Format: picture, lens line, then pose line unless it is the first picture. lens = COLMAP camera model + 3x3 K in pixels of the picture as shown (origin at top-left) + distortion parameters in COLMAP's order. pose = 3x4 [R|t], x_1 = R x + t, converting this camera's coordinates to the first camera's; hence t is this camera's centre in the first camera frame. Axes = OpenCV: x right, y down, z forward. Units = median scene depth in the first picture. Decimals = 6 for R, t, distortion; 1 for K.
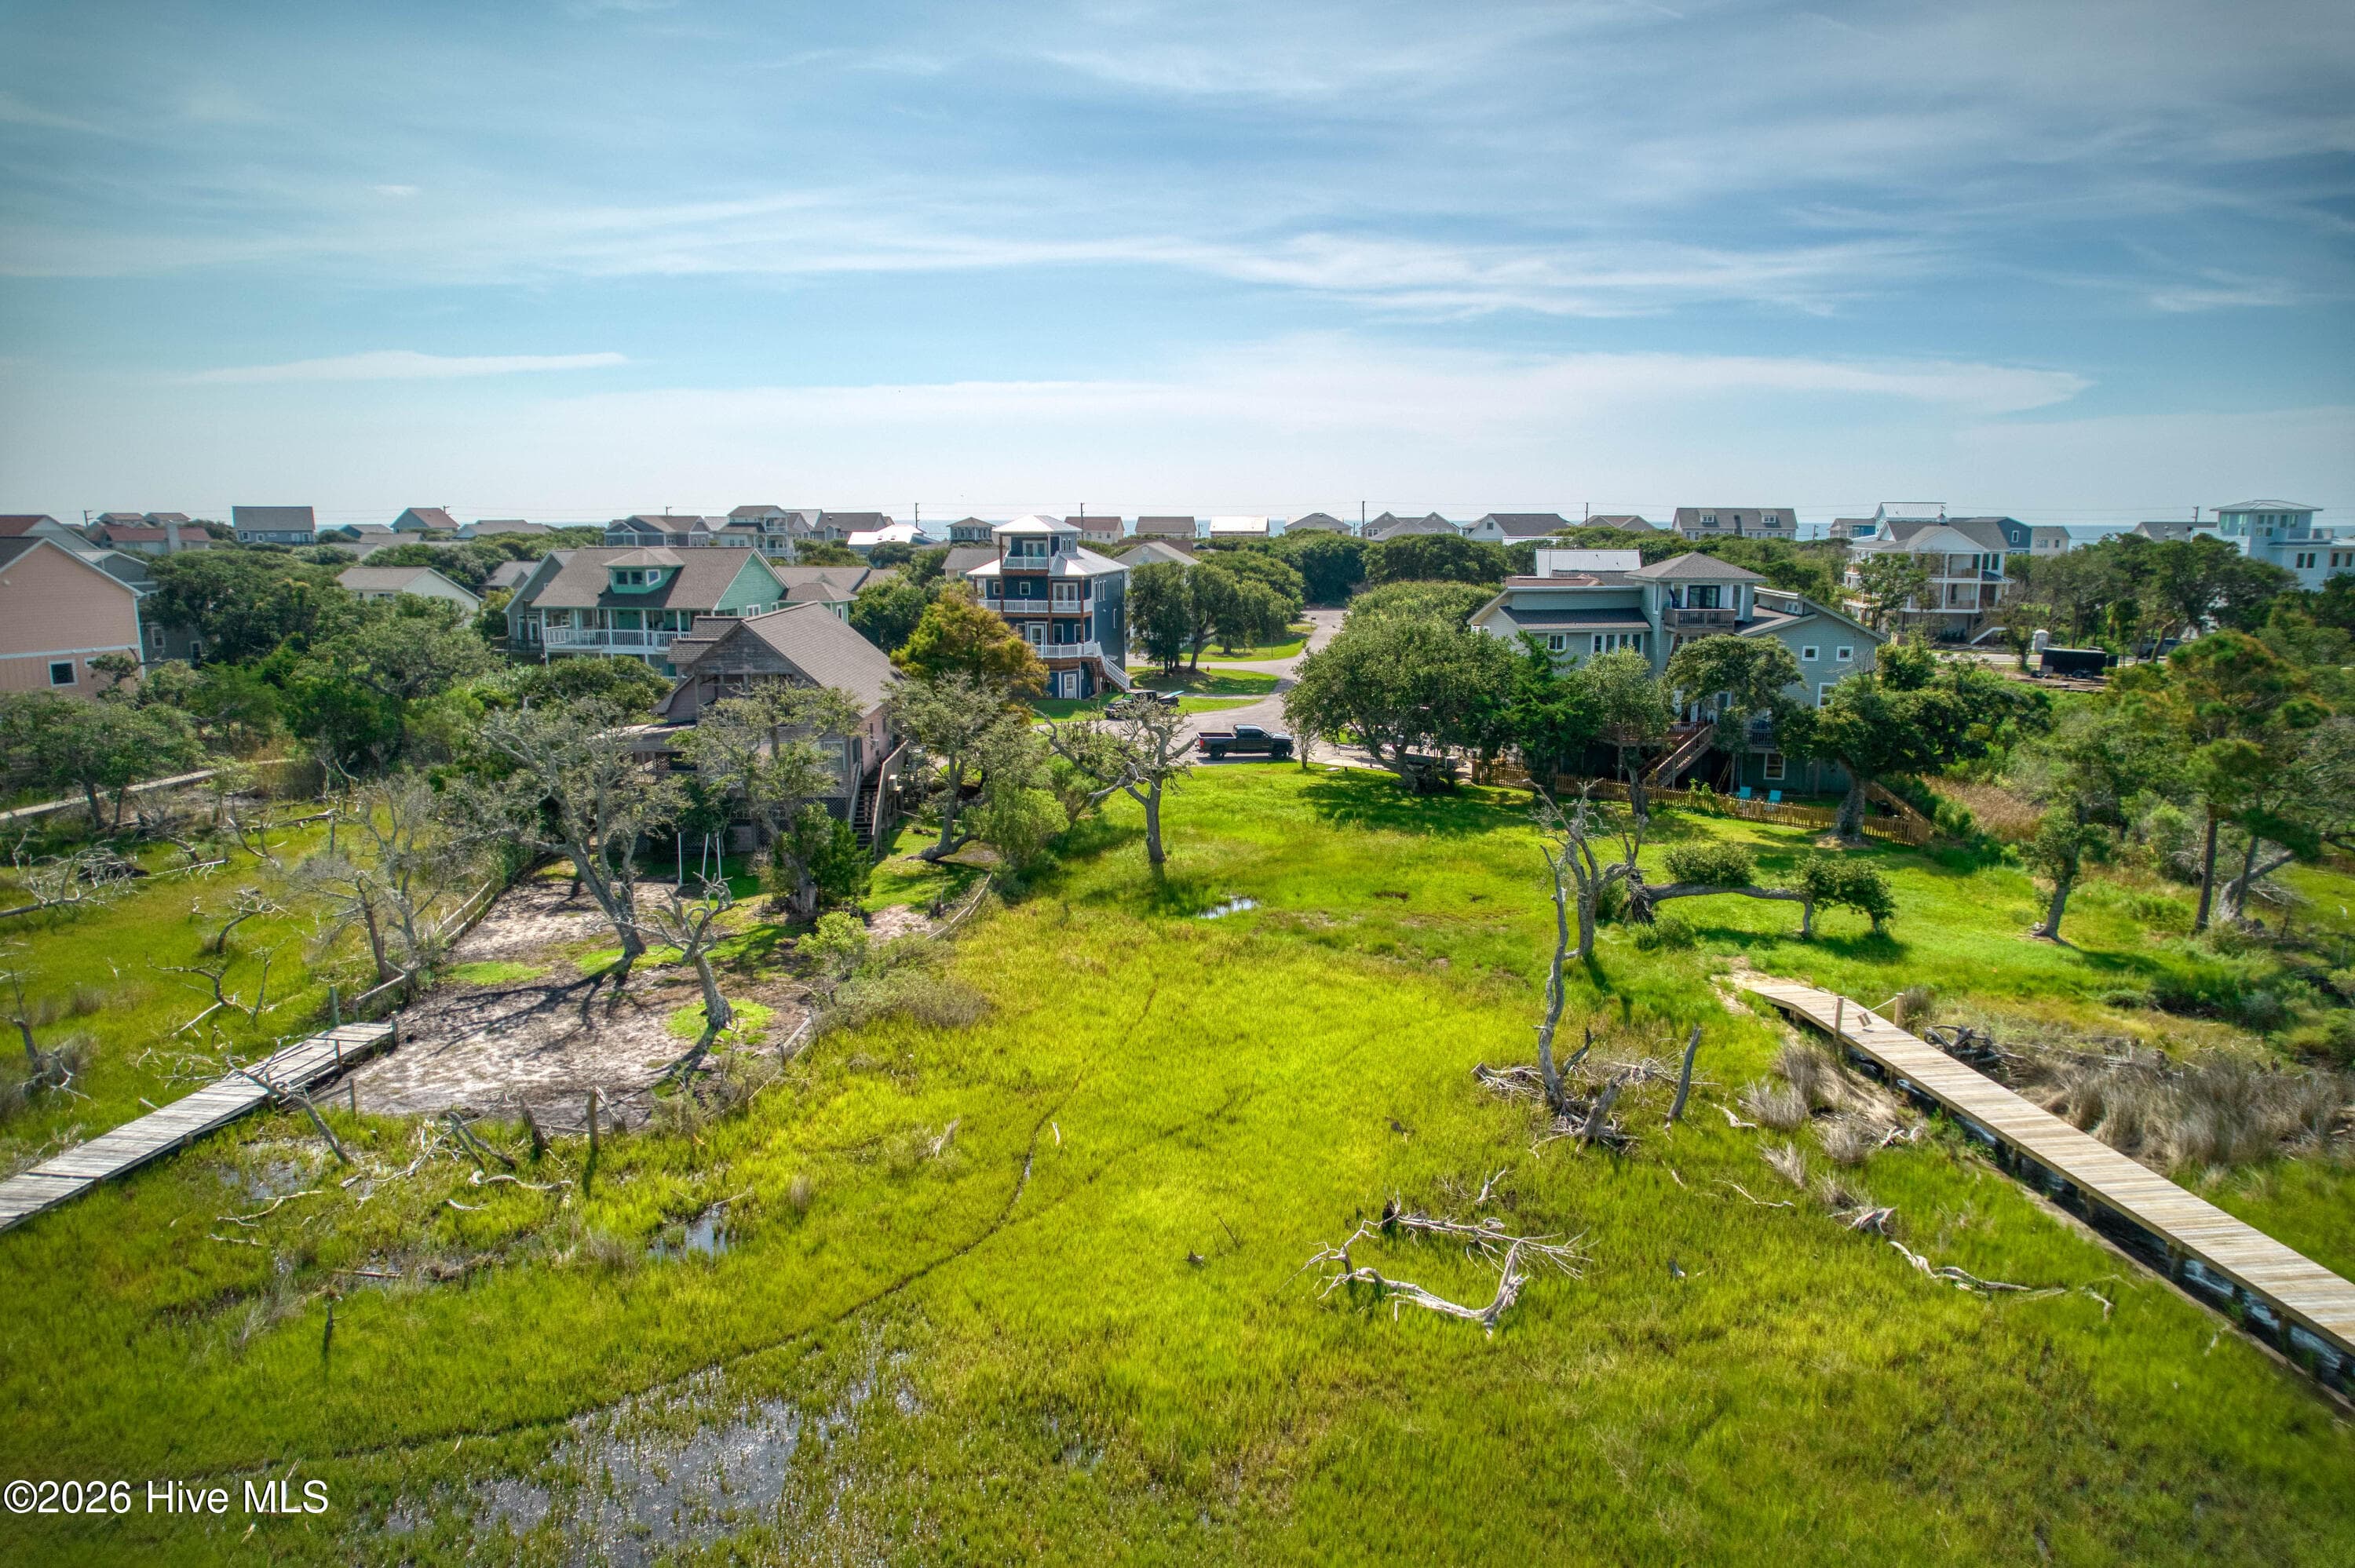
lens RADIAL K [[1579.8, 0, 1174.2], [0, 1579.8, 830.7], [0, 0, 1]] dist [-0.076513, 0.072772]
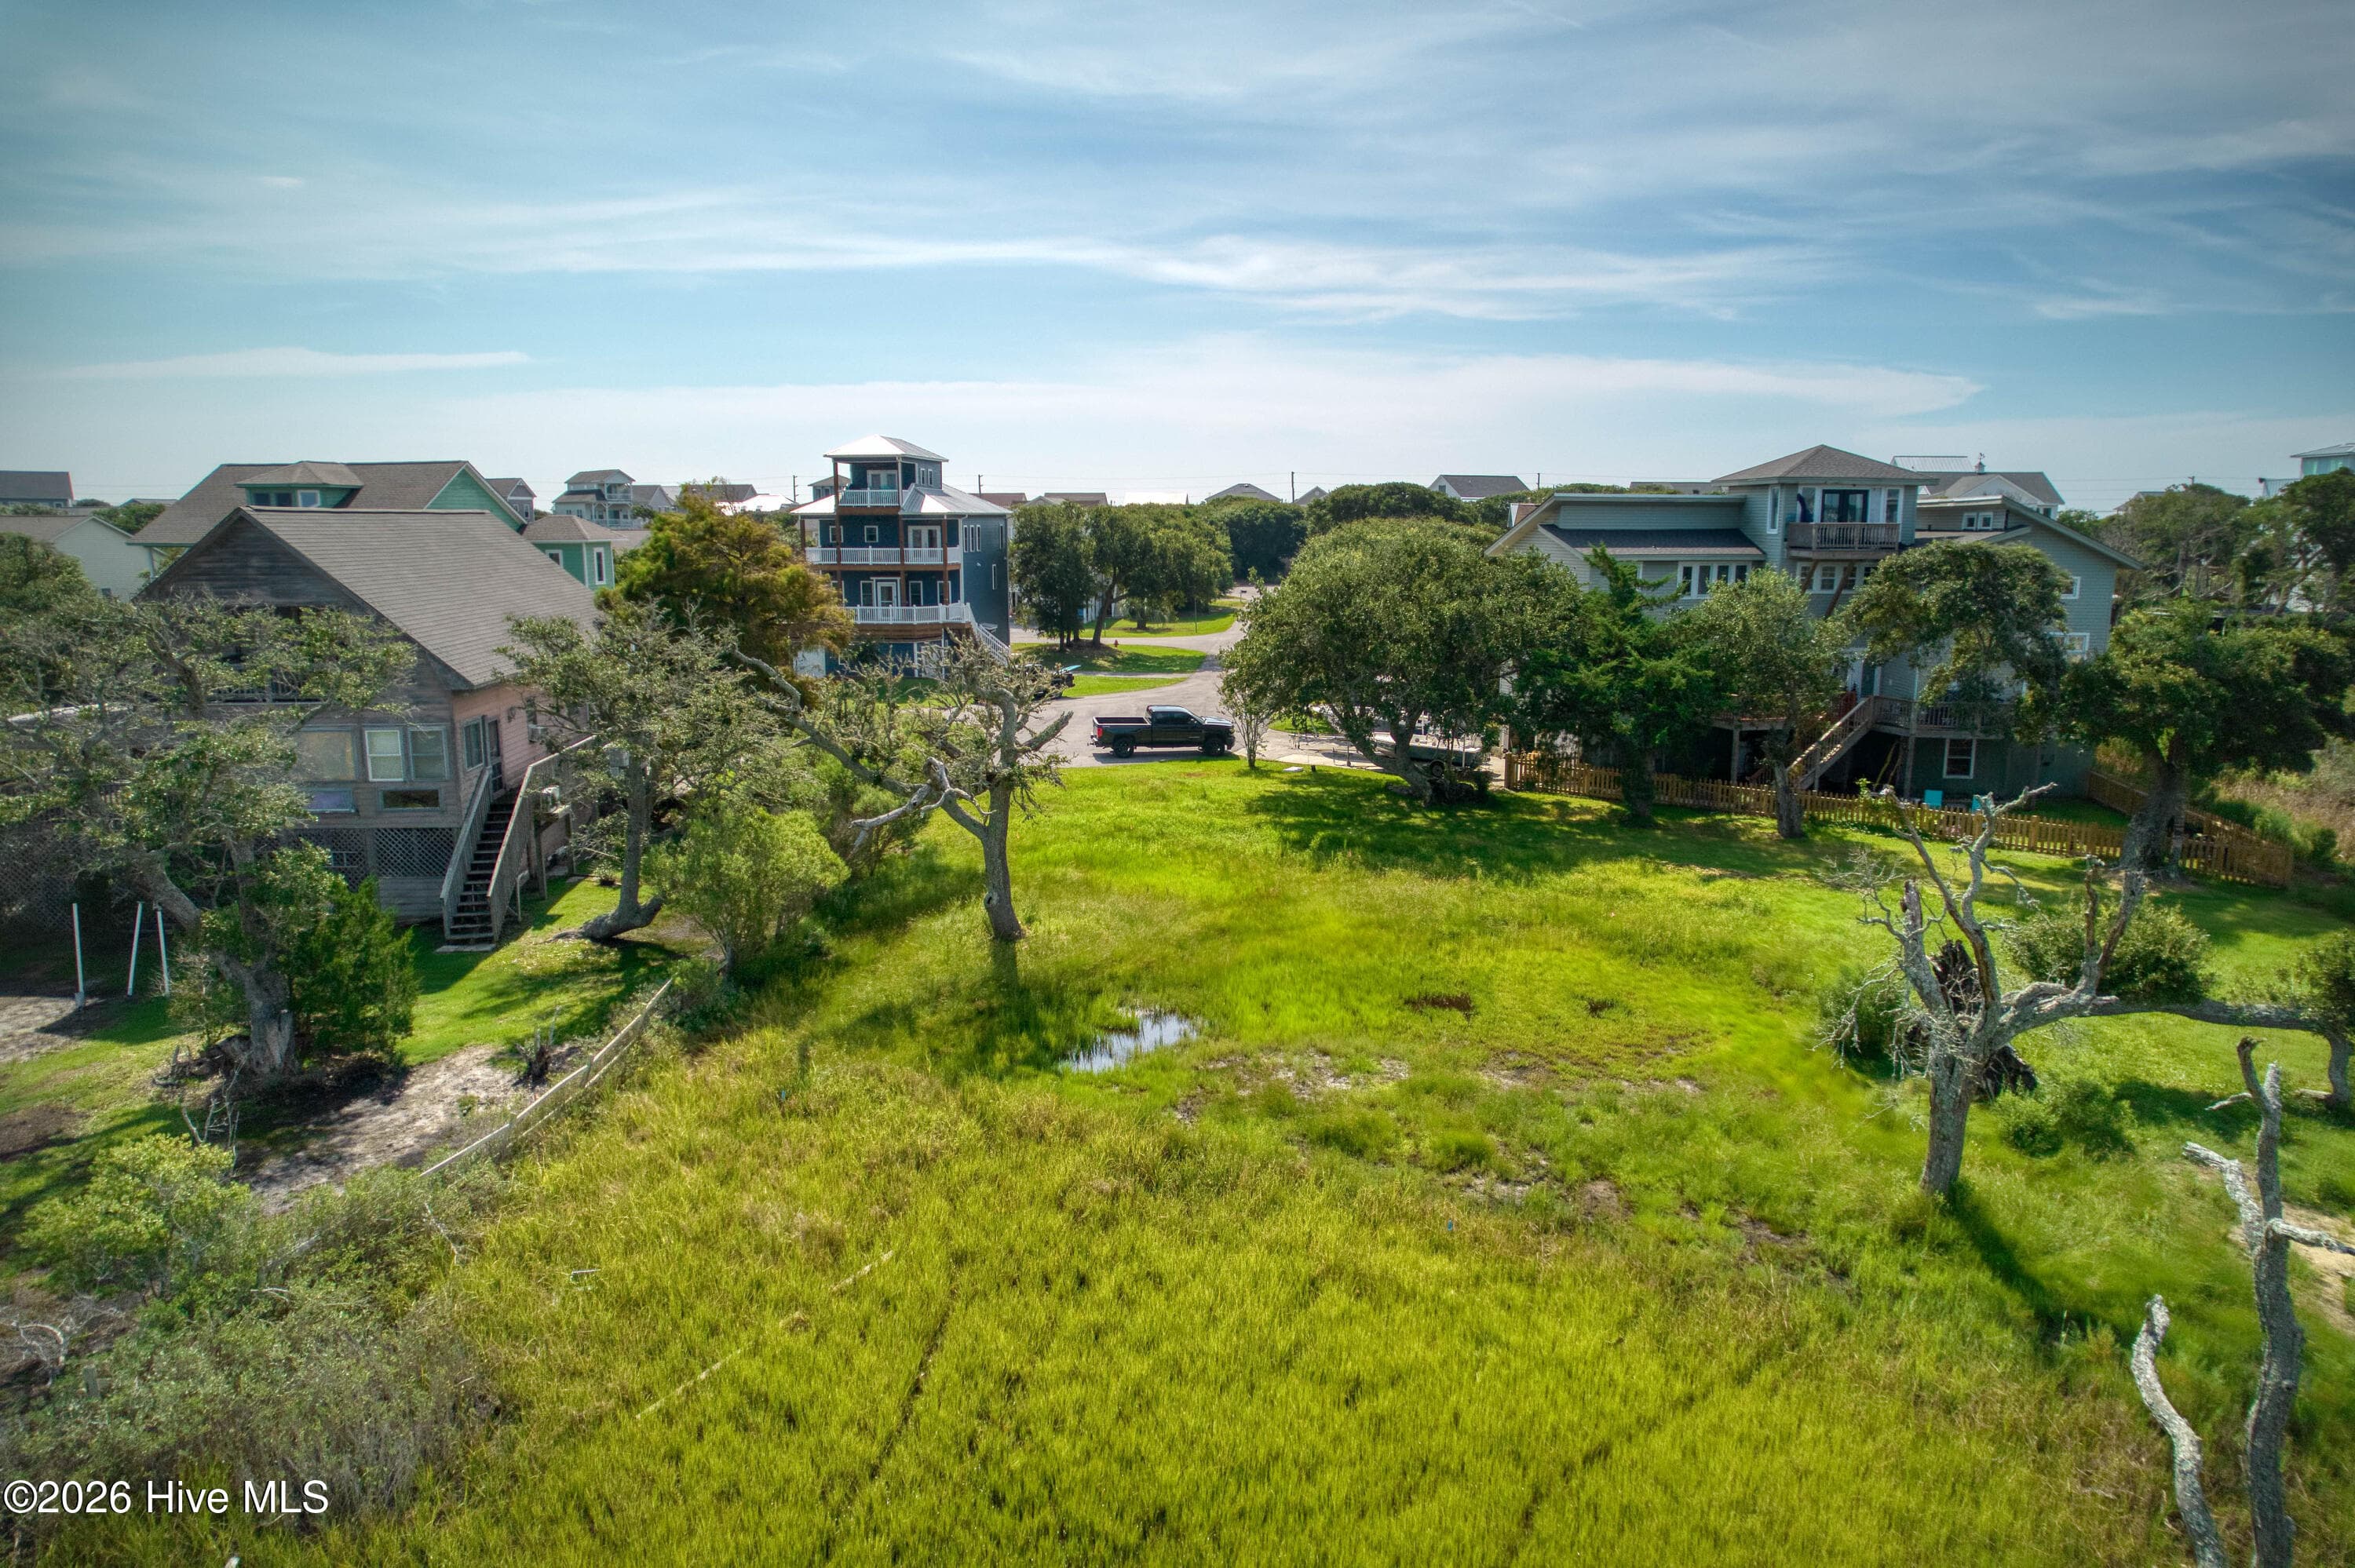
lens RADIAL K [[1572.8, 0, 1181.1], [0, 1572.8, 818.1], [0, 0, 1]] dist [-0.073902, 0.069411]
pose [[0.998364, -0.011138, 0.056075, 0.015735], [0.011605, 0.999901, -0.008011, -0.013917], [-0.055980, 0.008648, 0.998394, 0.353017]]
